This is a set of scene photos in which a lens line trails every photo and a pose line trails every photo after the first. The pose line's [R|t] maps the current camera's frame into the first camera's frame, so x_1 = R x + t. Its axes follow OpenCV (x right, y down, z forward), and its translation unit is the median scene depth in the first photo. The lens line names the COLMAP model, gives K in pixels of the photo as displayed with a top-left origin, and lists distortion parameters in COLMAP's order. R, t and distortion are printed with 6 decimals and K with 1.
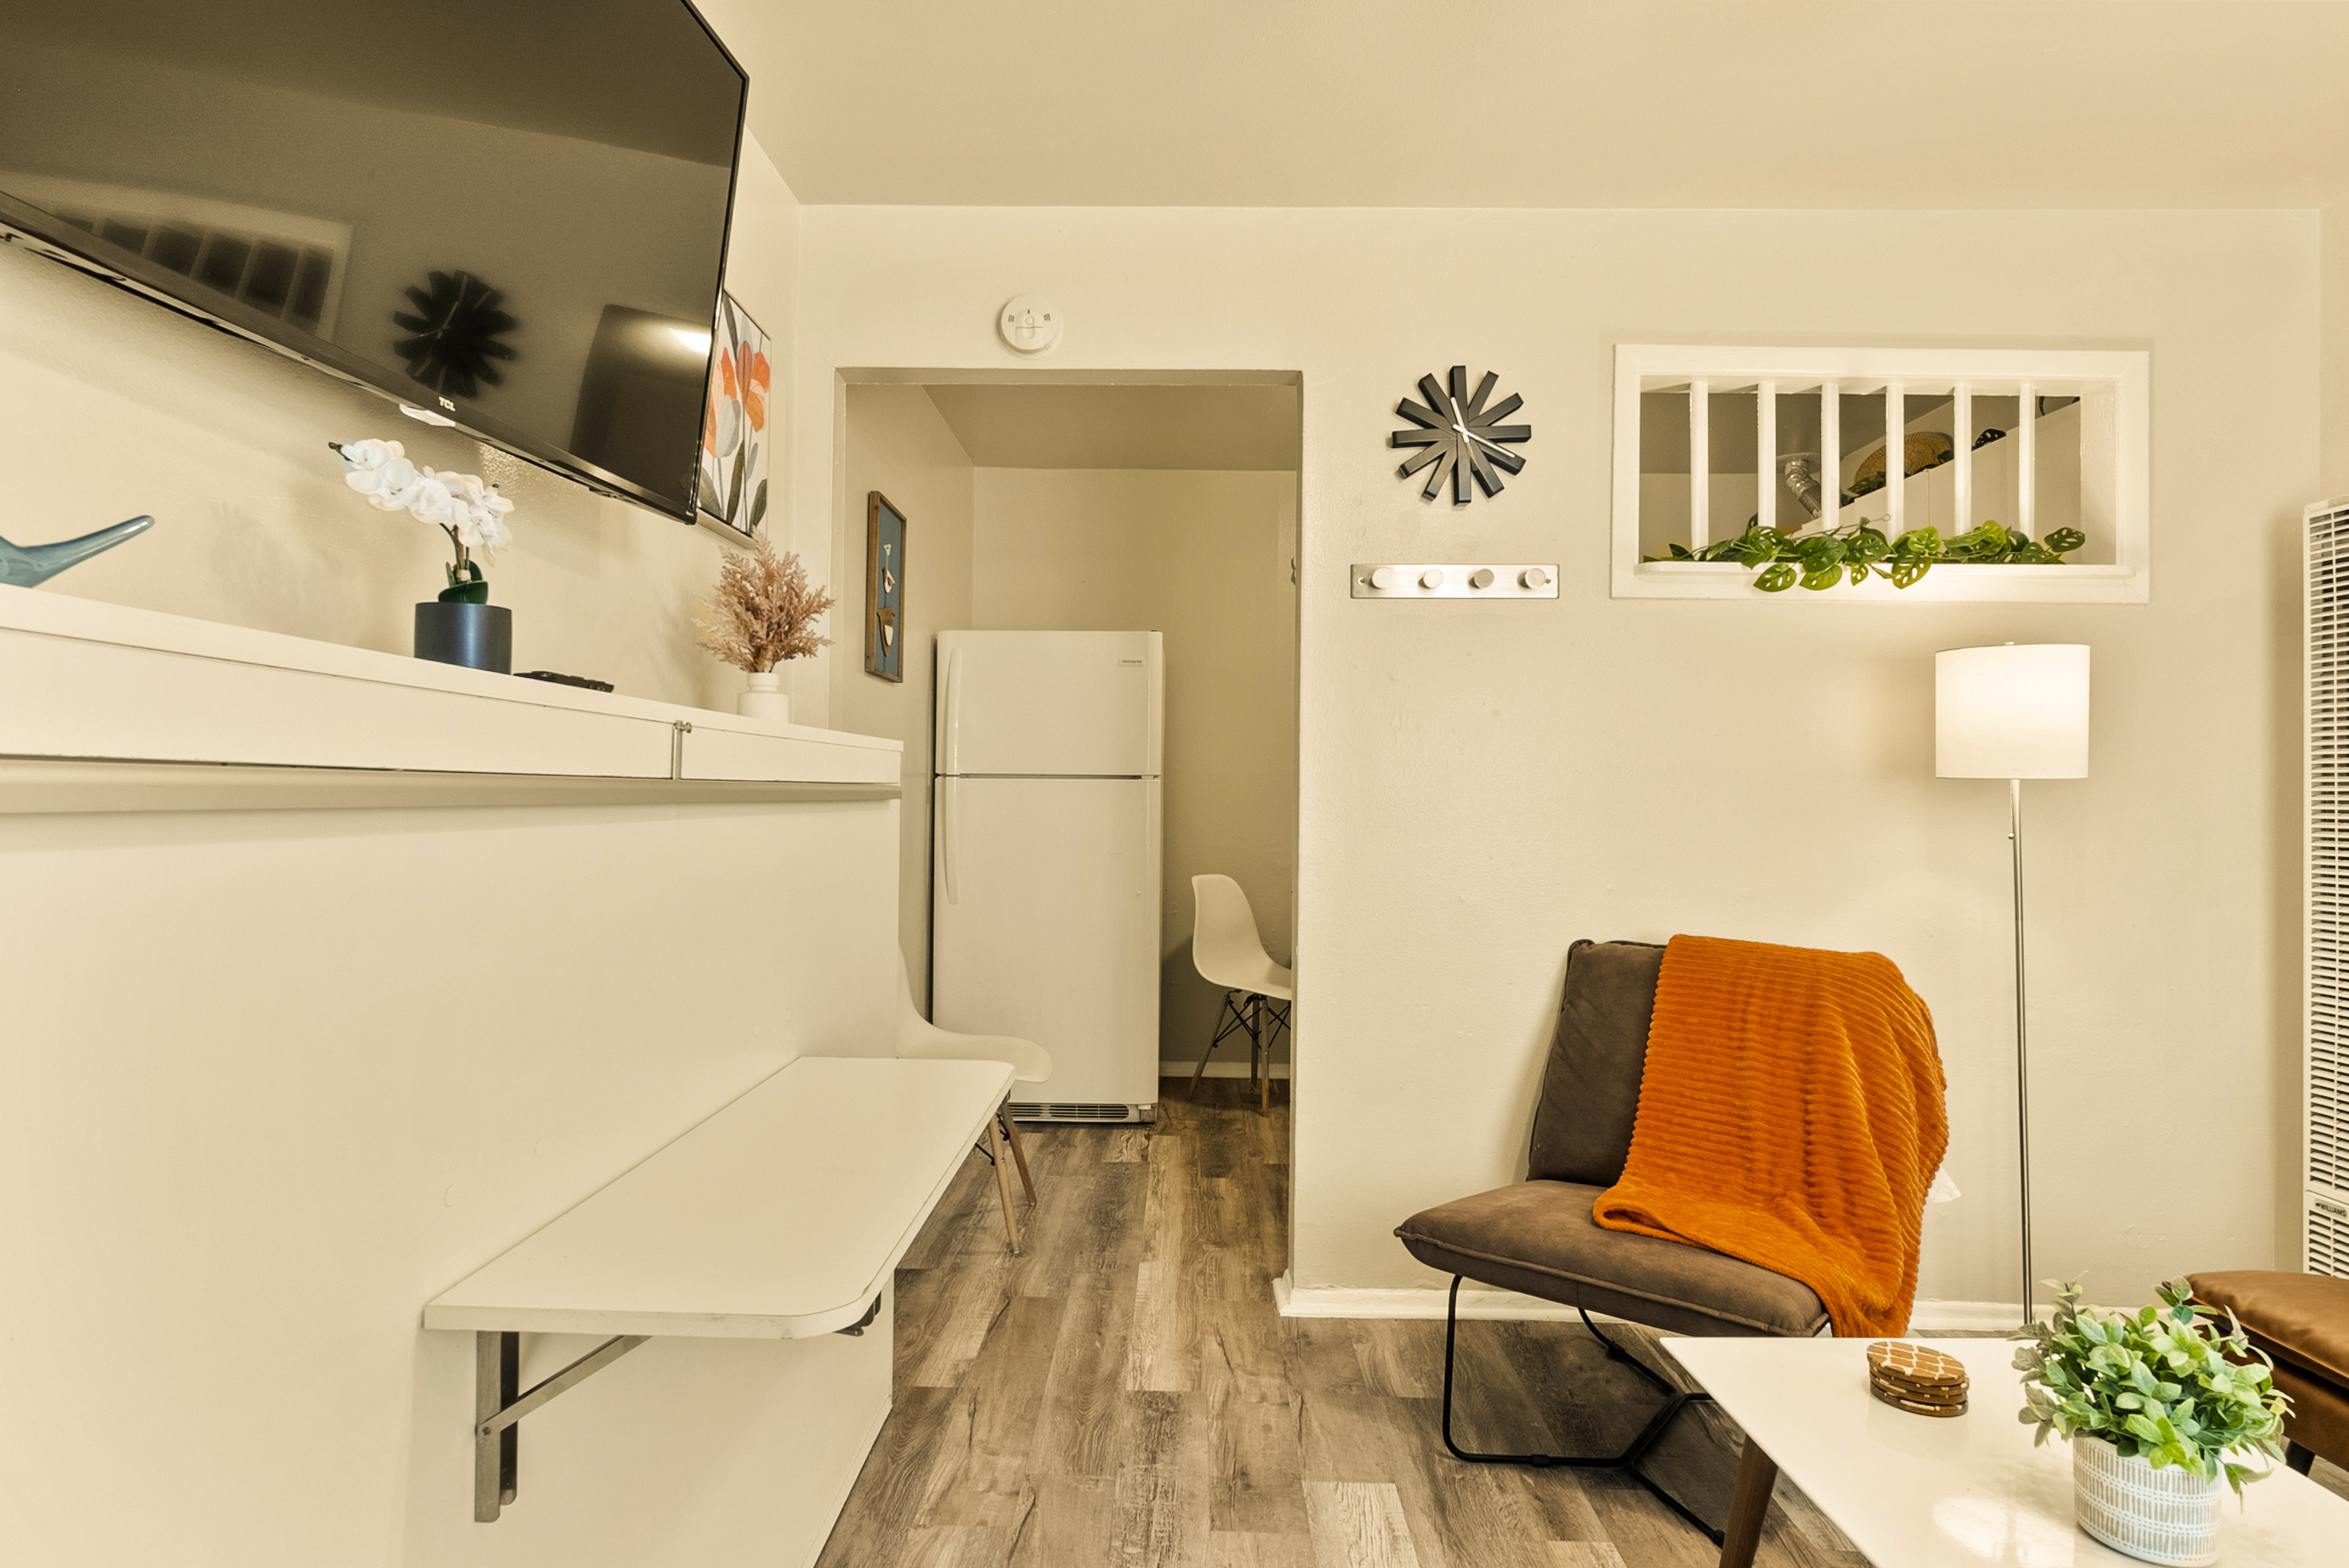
lens RADIAL K [[1279.1, 0, 1166.0], [0, 1279.1, 774.9], [0, 0, 1]] dist [0.000463, -0.000635]
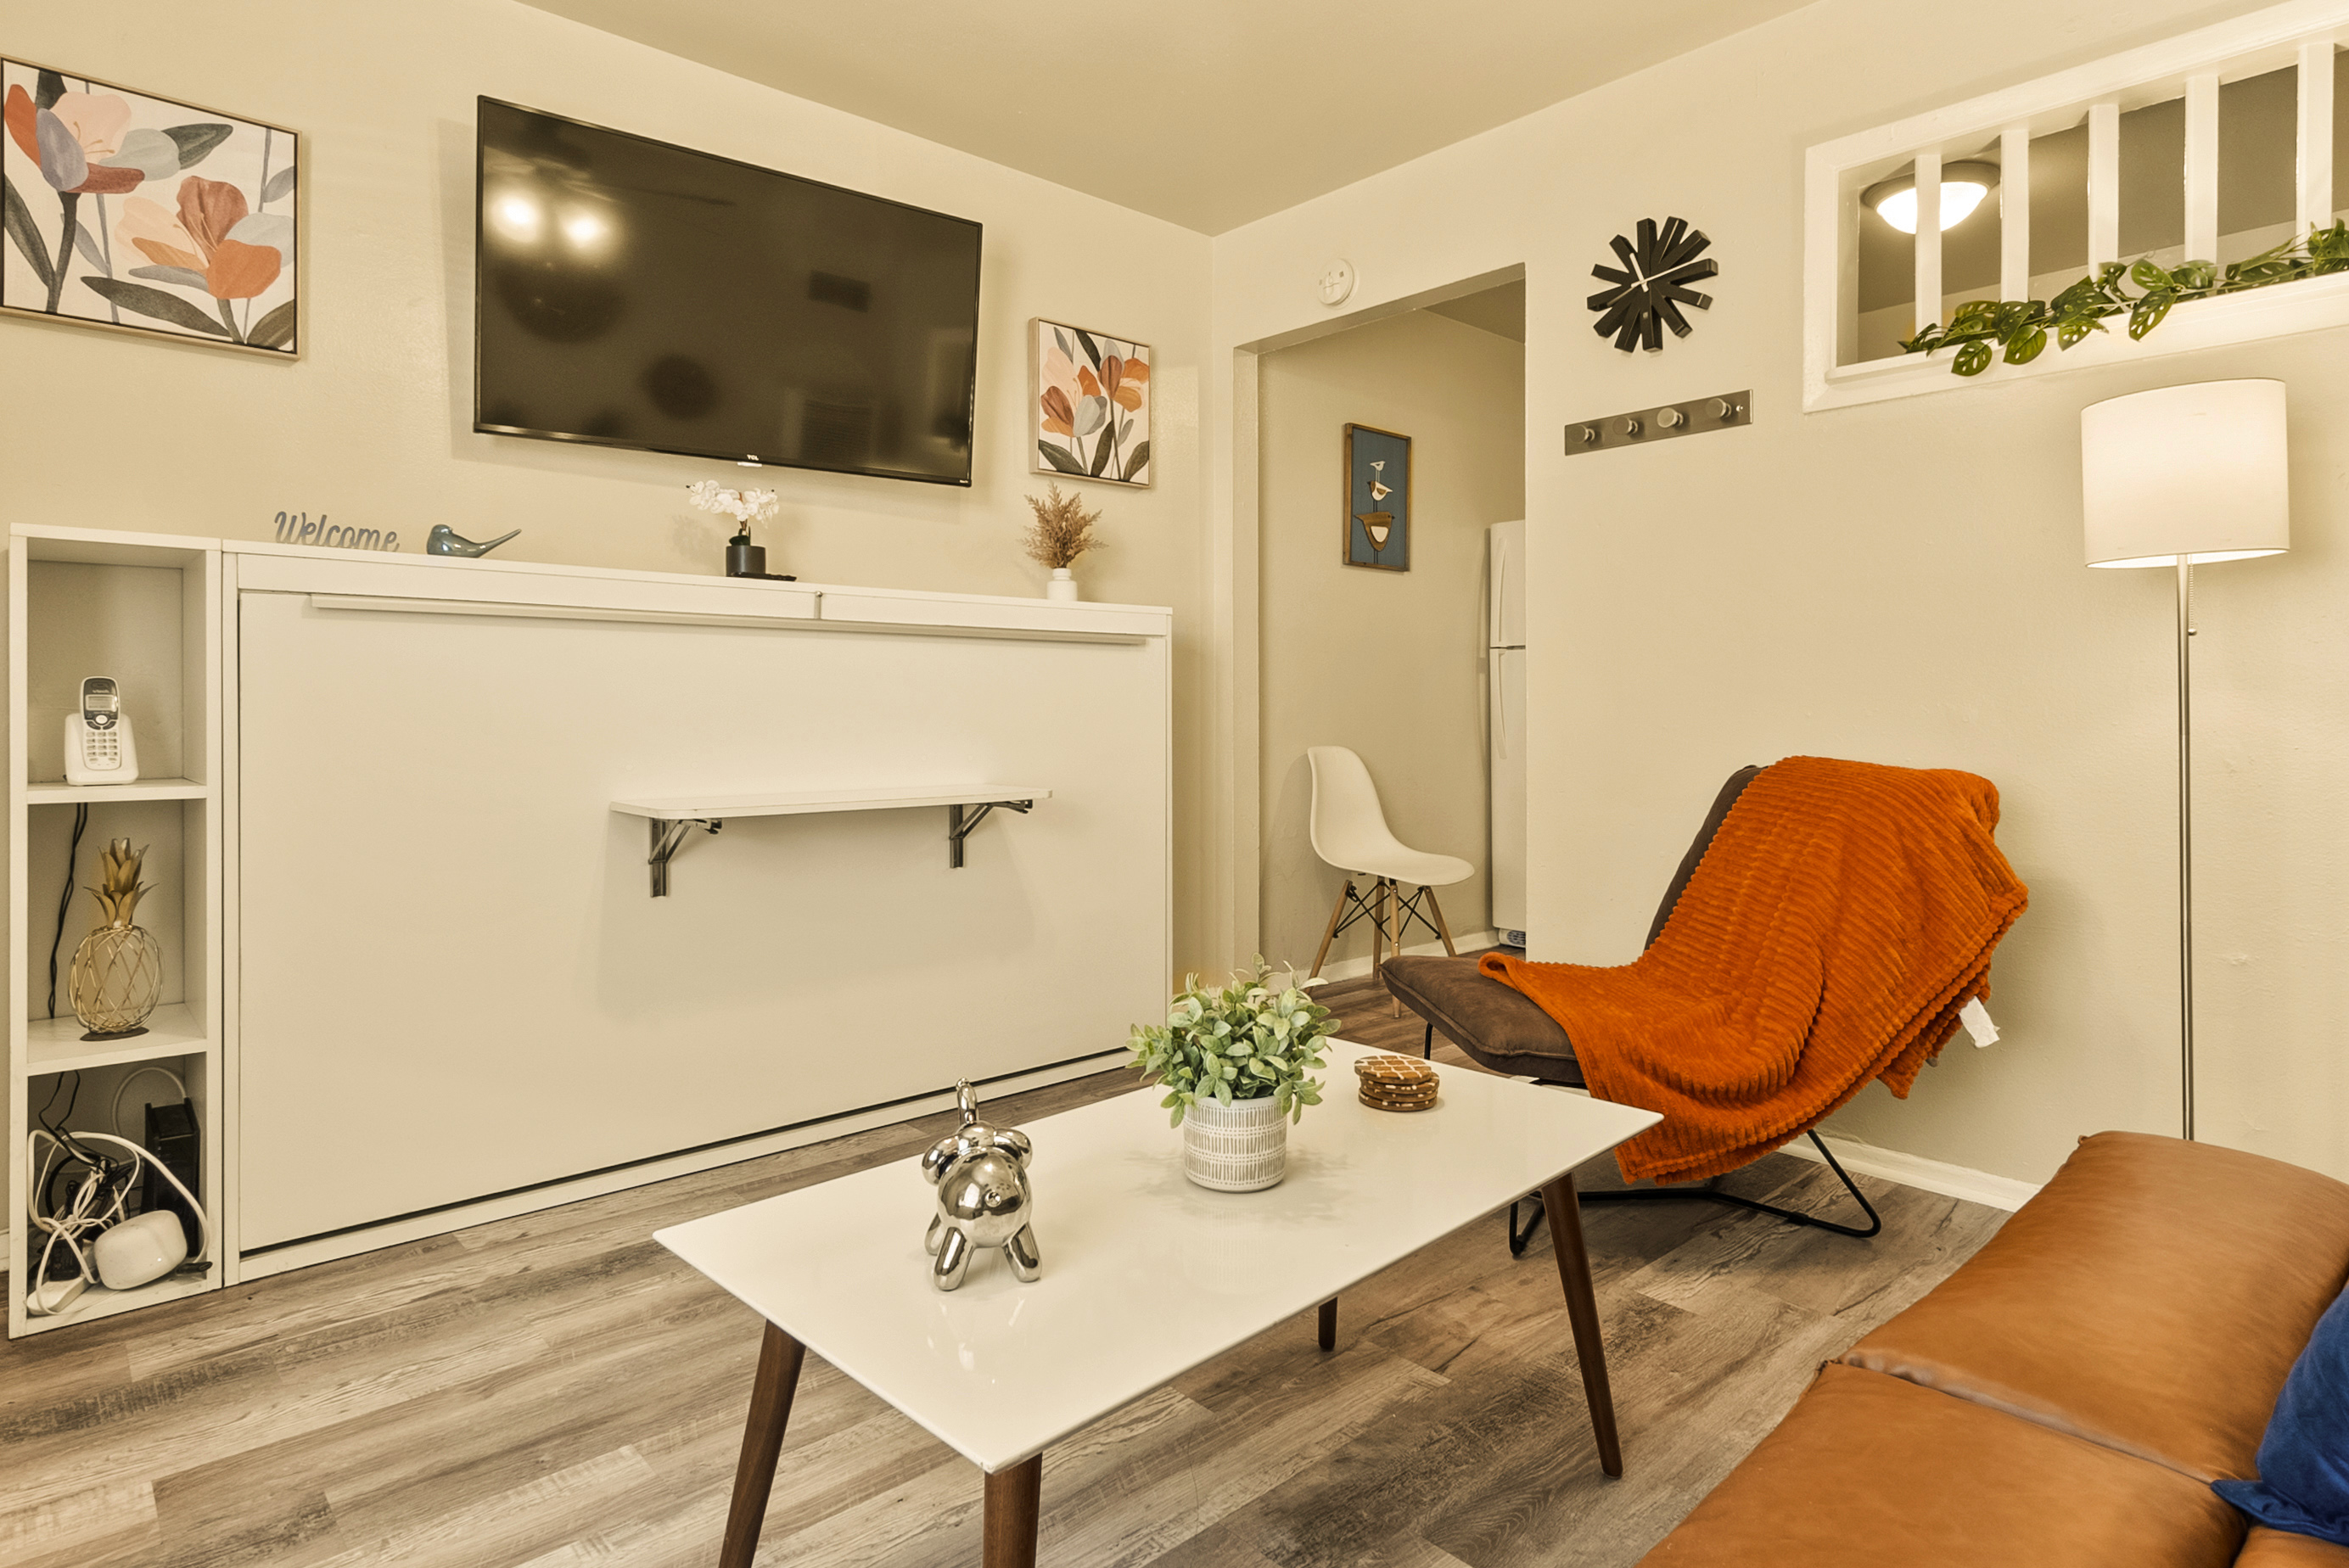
lens RADIAL K [[1238.6, 0, 1177.0], [0, 1238.6, 708.4], [0, 0, 1]] dist [0.003651, 0.001019]
pose [[0.708714, -0.014084, -0.705355, 0.701499], [0.024478, 0.999690, 0.004634, 0.072799], [0.705071, -0.020550, 0.708839, -0.009348]]
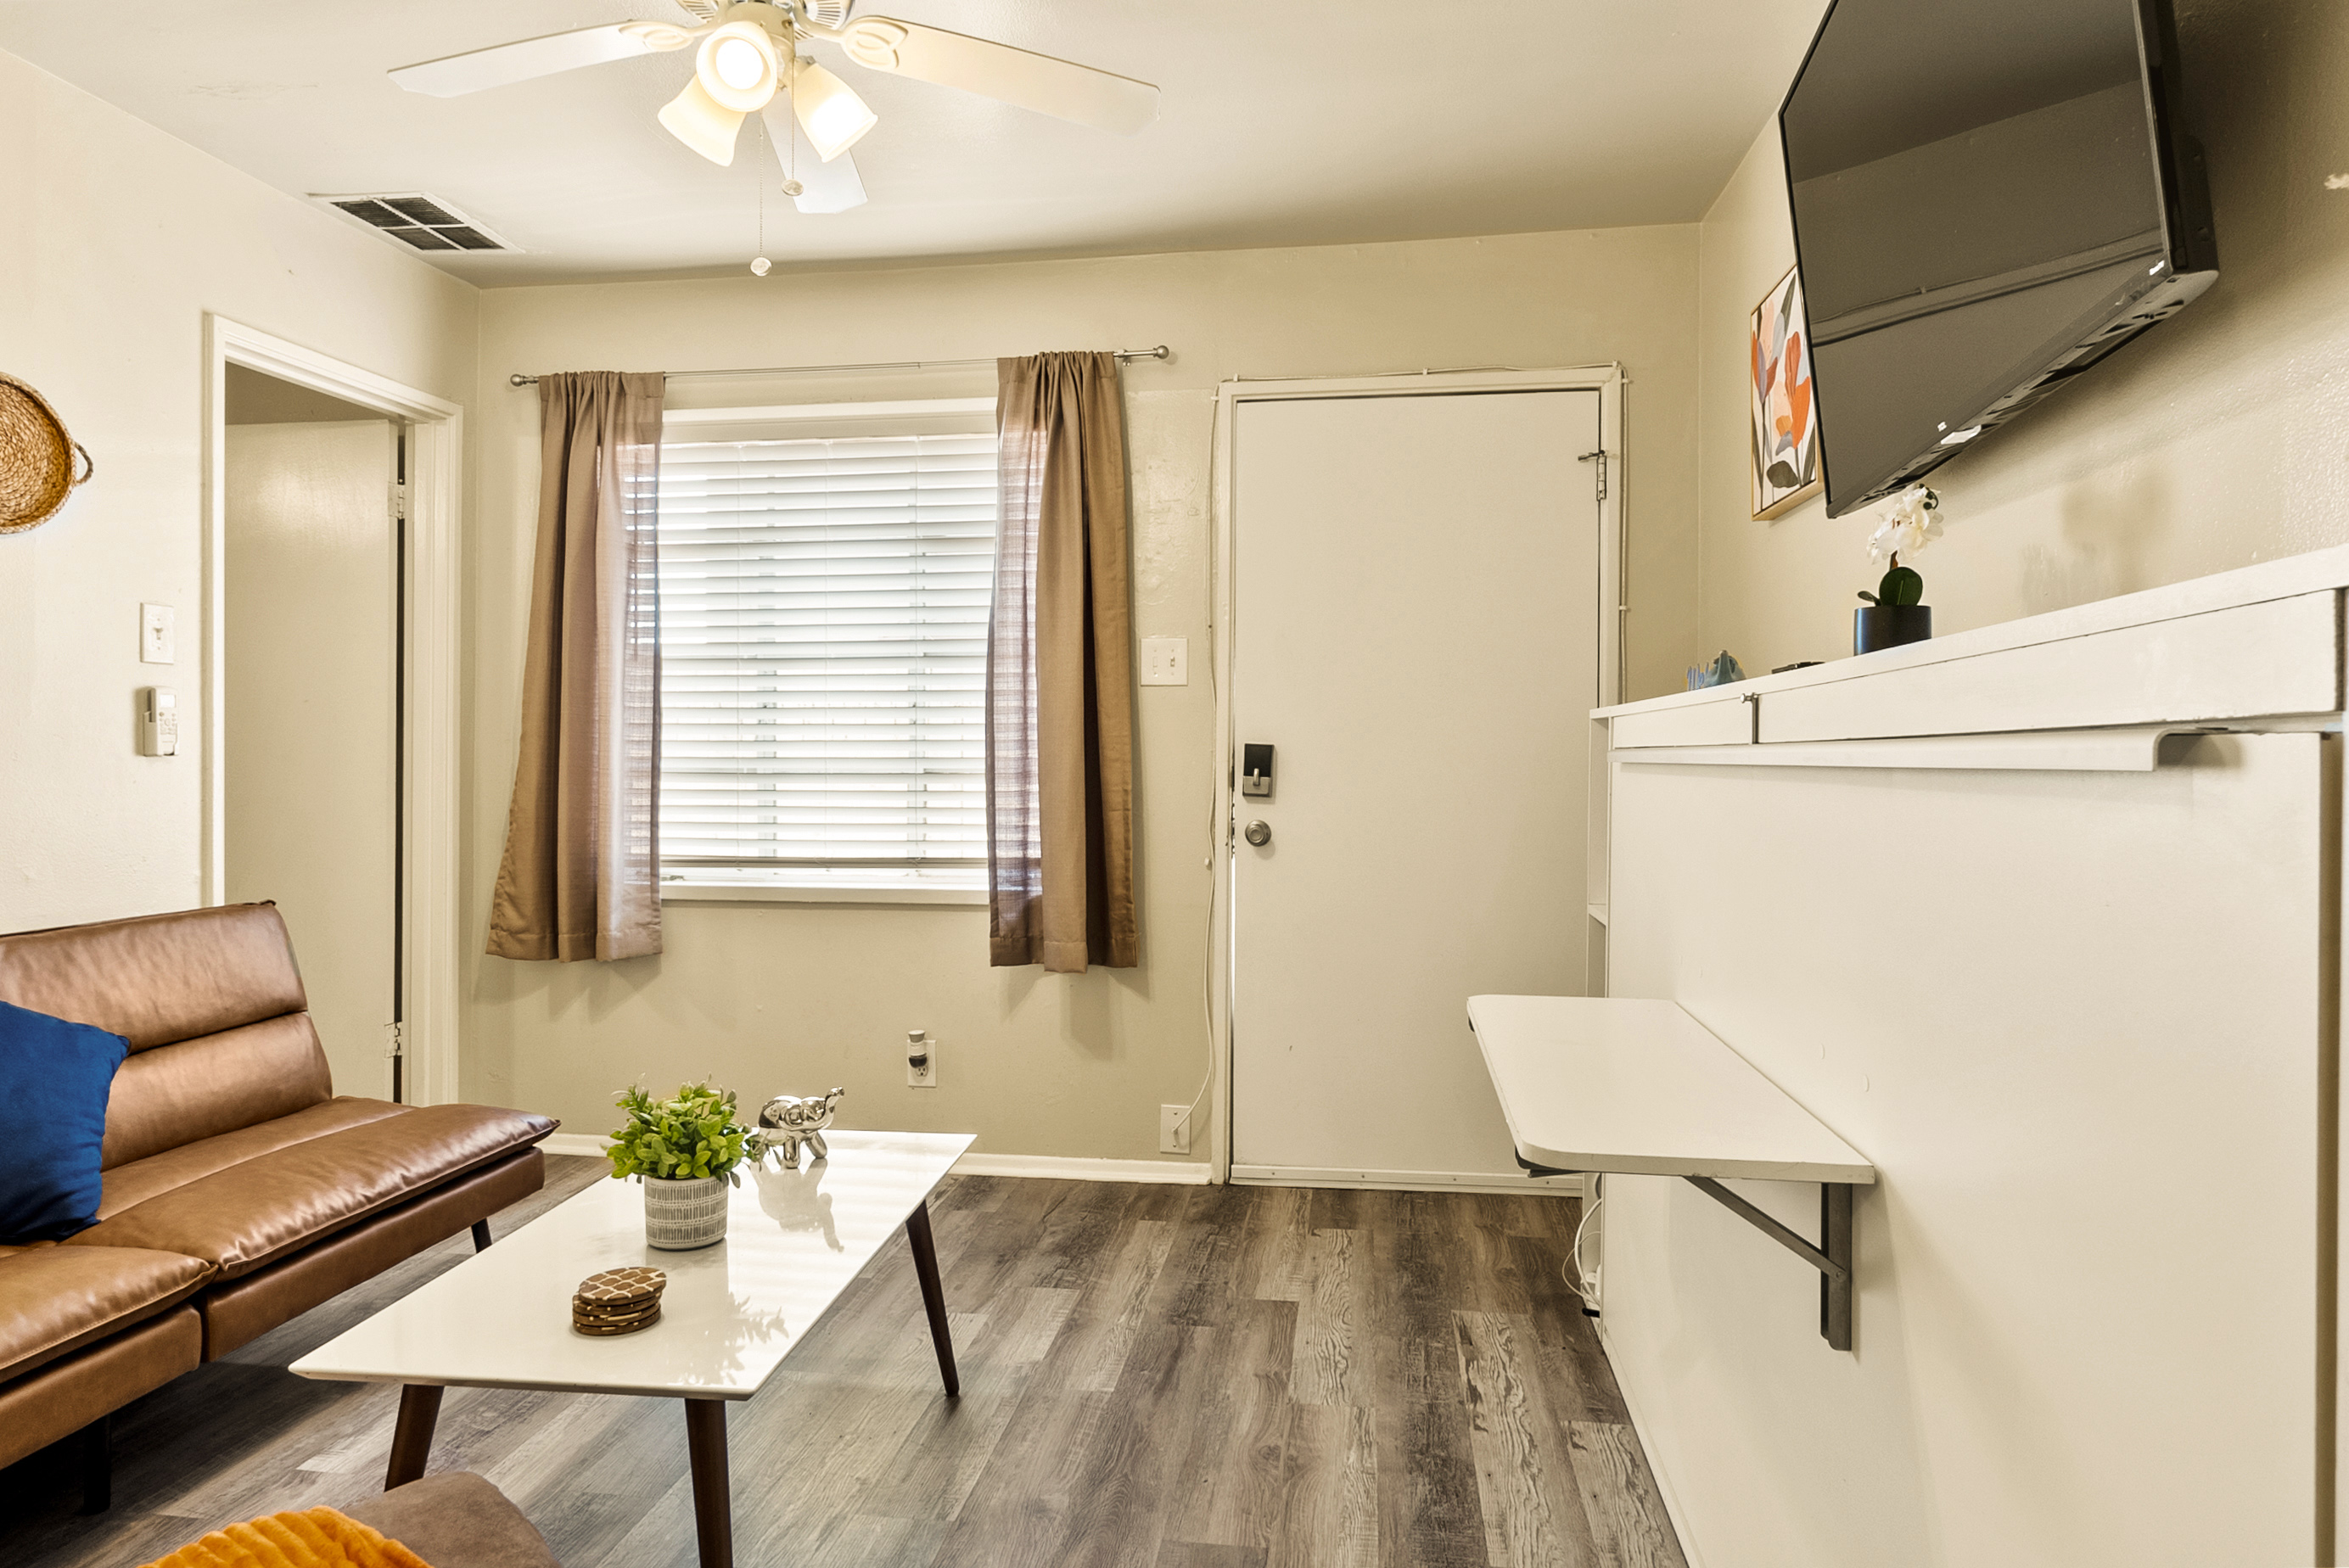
lens RADIAL K [[1454.3, 0, 1174.5], [0, 1454.3, 784.0], [0, 0, 1]] dist [-0.005251, 0.001579]
pose [[-0.994887, -0.021402, 0.098700, 0.003522], [-0.021862, 0.999755, -0.003577, 0.026859], [-0.098600, -0.005717, -0.995111, 1.108705]]
